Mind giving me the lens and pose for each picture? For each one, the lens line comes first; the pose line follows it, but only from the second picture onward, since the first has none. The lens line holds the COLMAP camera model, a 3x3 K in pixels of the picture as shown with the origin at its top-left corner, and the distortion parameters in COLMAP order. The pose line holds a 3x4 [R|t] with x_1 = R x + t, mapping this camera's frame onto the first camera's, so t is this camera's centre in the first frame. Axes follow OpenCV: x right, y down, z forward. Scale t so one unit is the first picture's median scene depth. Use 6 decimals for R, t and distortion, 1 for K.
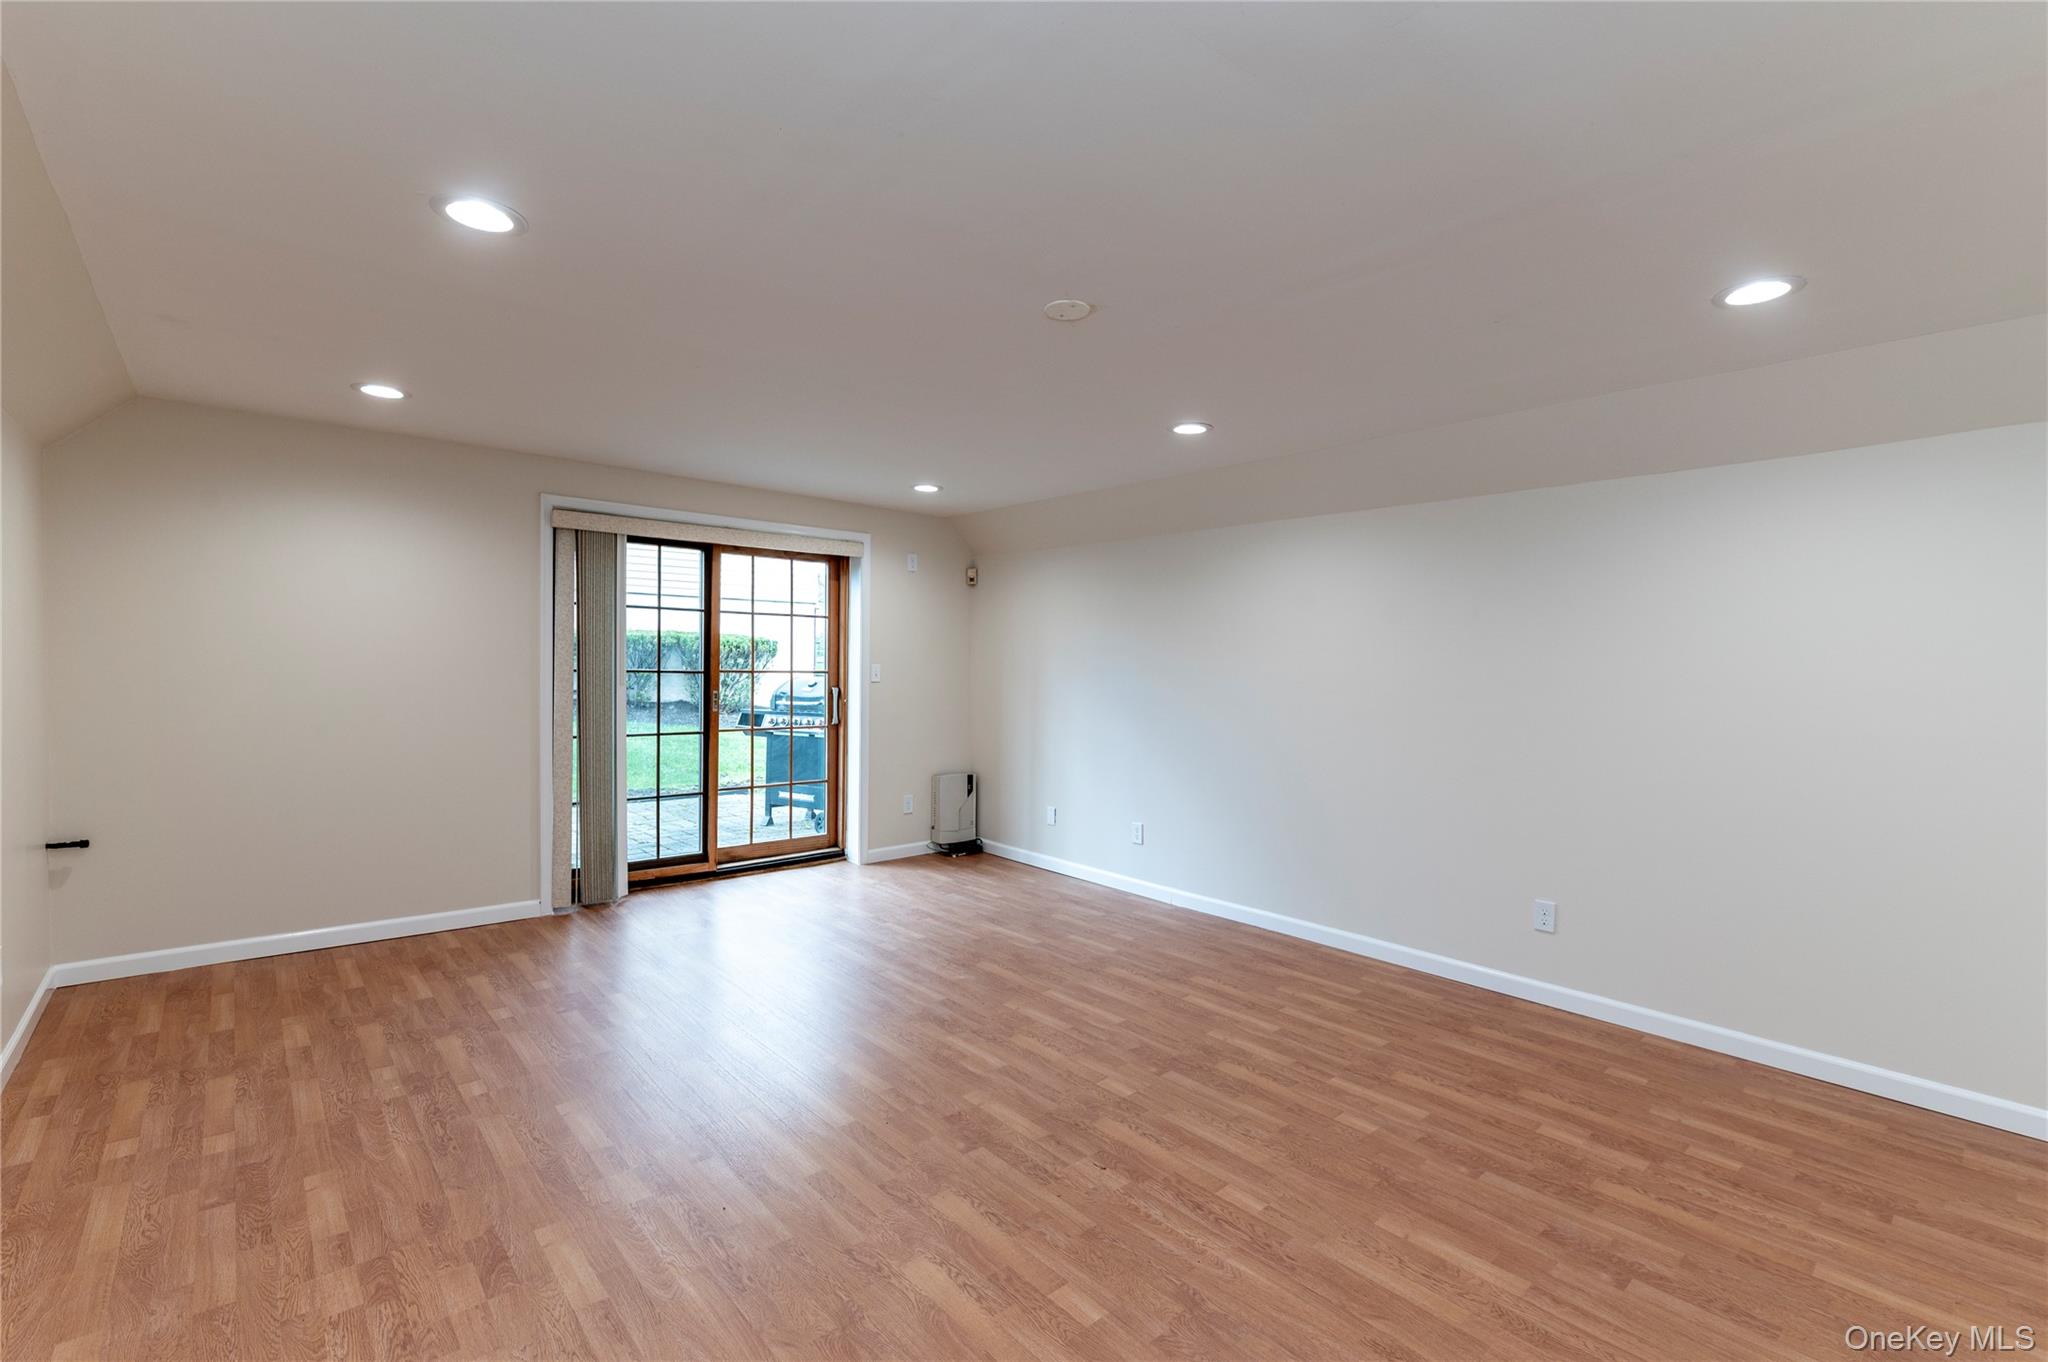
lens RADIAL K [[909.6, 0, 1024.3], [0, 909.6, 683.4], [0, 0, 1]] dist [-0.004947, 0.000306]
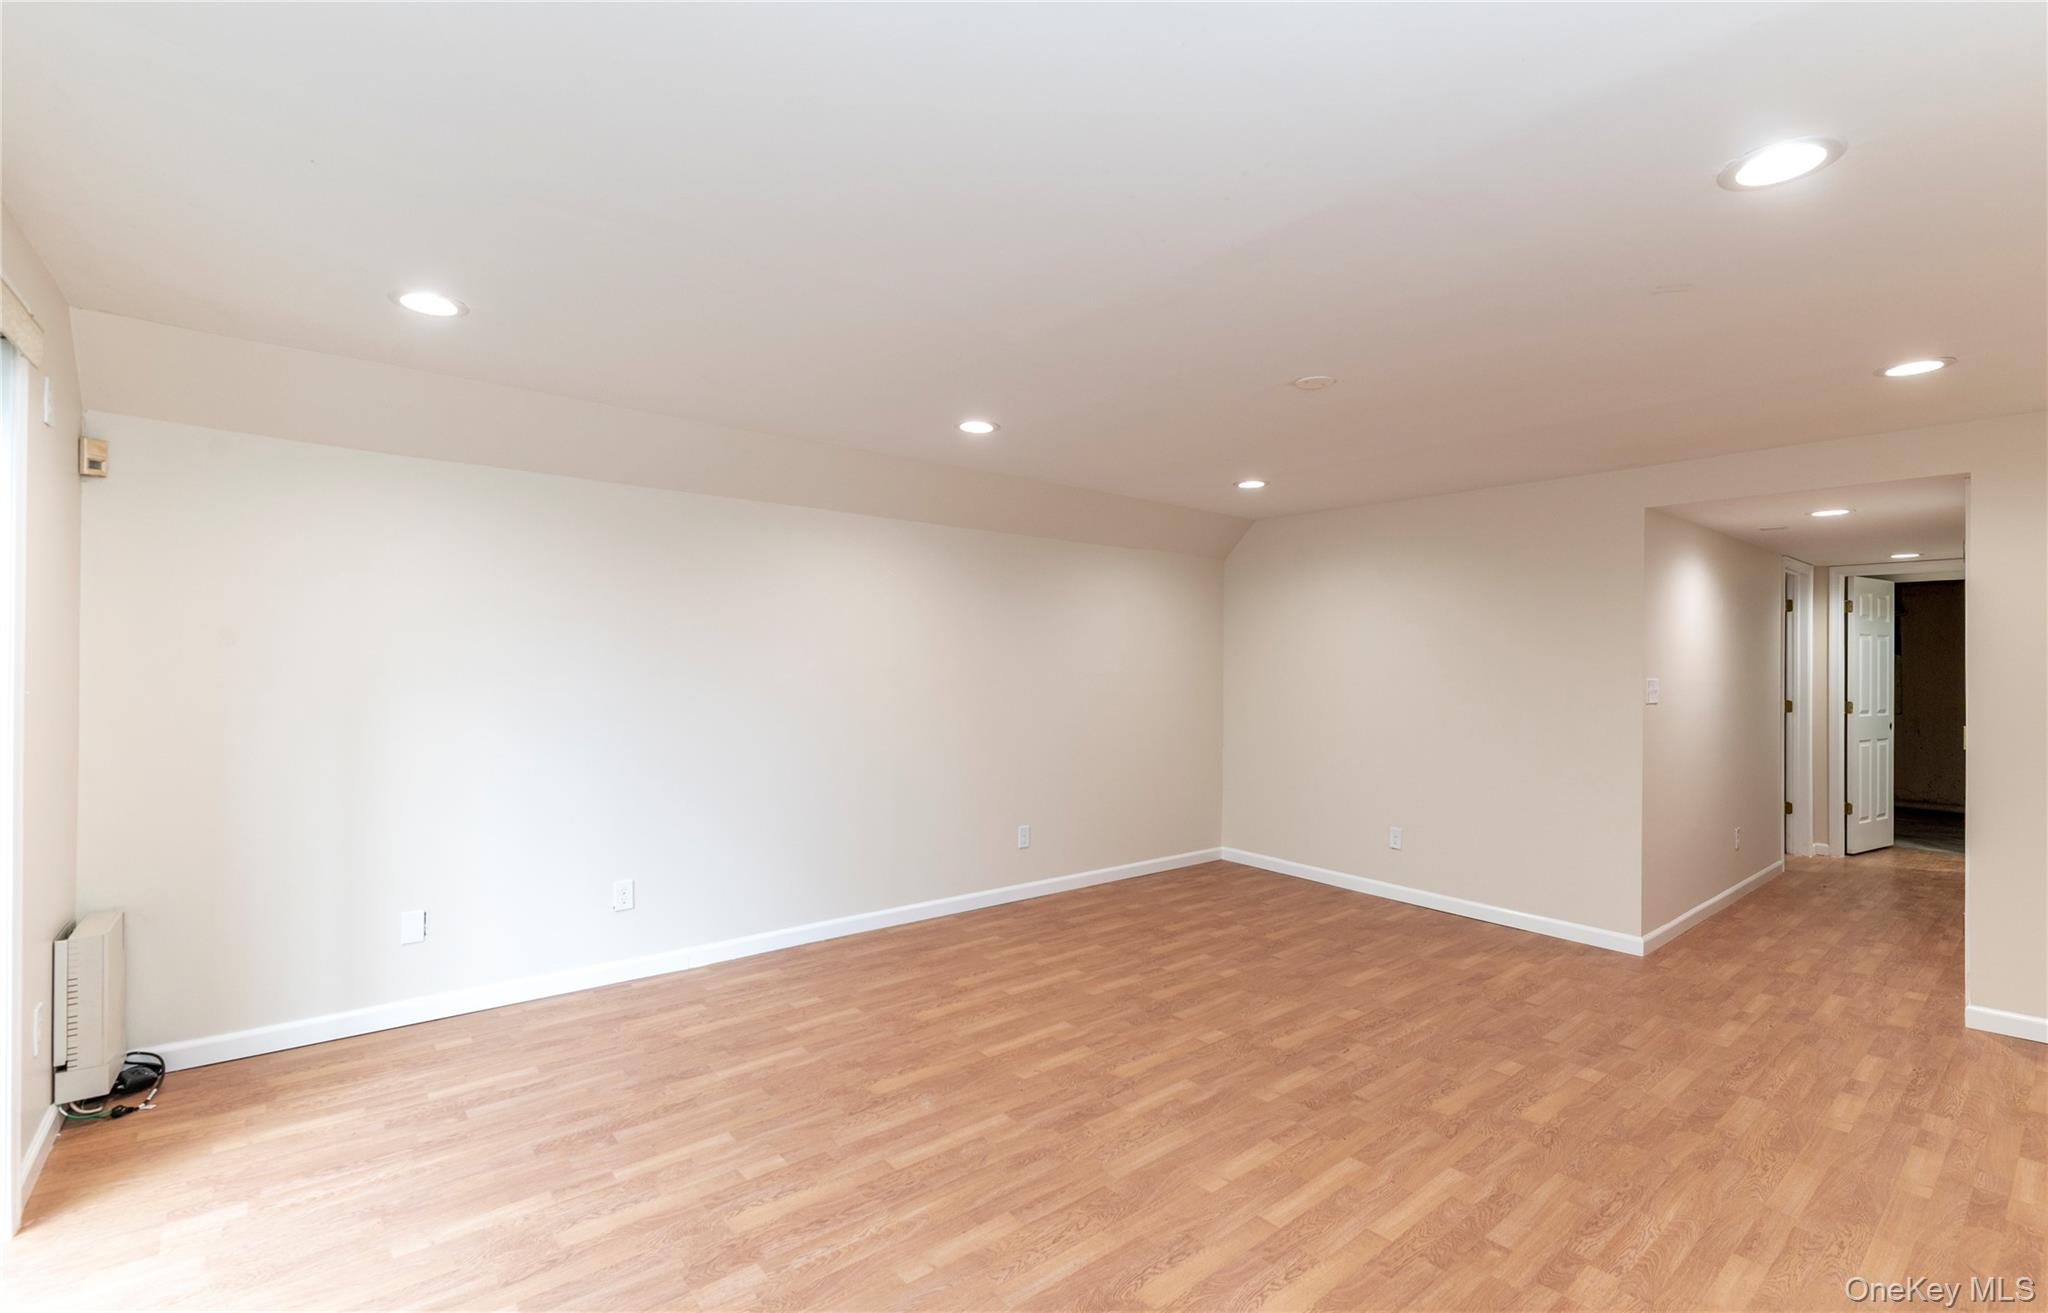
lens RADIAL K [[913.2, 0, 1023.9], [0, 913.2, 648.5], [0, 0, 1]] dist [-0.002863, -0.000176]
pose [[0.020330, -0.002587, 0.999790, -0.857386], [0.011438, 0.999932, 0.002354, -0.037277], [-0.999728, 0.011388, 0.020358, 0.994100]]
